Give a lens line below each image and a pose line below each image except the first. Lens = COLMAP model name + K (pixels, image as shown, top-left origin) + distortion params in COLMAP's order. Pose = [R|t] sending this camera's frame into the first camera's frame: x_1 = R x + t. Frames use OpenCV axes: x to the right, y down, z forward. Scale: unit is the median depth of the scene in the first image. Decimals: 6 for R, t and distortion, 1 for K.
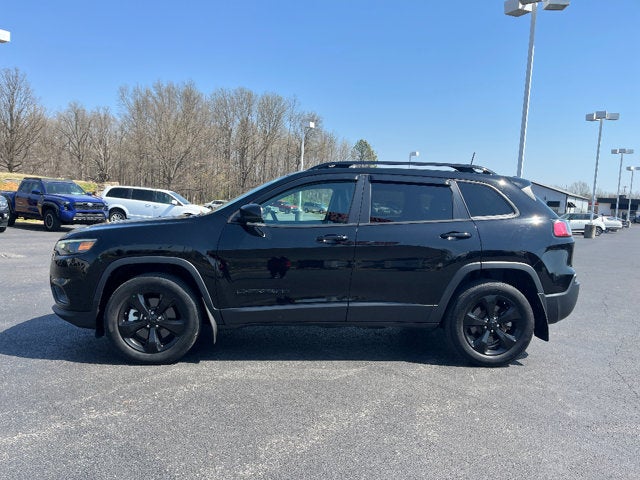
lens RADIAL K [[499.7, 0, 317.0], [0, 499.7, 242.5], [0, 0, 1]] dist [0.008435, -0.003805]
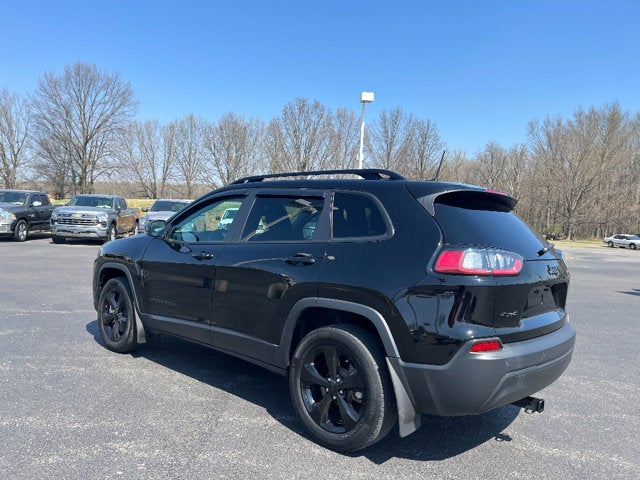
lens RADIAL K [[488.9, 0, 320.8], [0, 488.9, 242.1], [0, 0, 1]] dist [0.060568, 0.001161]
pose [[0.686223, 0.030321, -0.726759, 0.781866], [-0.079760, 0.996243, -0.033747, -0.016715], [0.723005, 0.081125, 0.686064, 0.452757]]
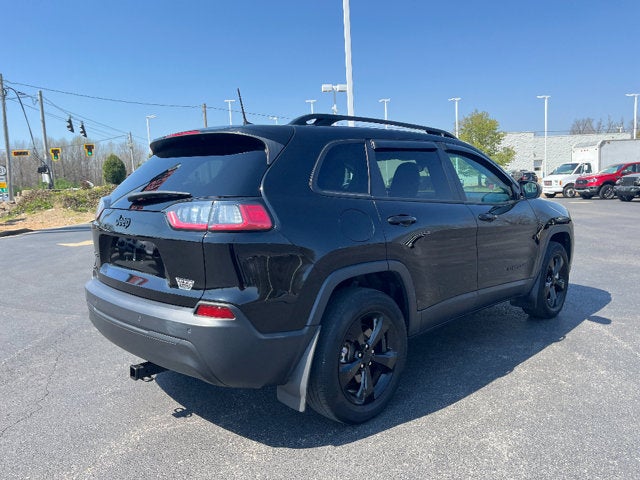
lens RADIAL K [[488.9, 0, 320.8], [0, 488.9, 242.1], [0, 0, 1]] dist [0.060568, 0.001161]
pose [[-0.771449, 0.060550, -0.633403, 0.775248], [-0.047214, 0.987271, 0.151881, -0.023426], [0.634537, 0.147074, -0.758770, 0.554534]]
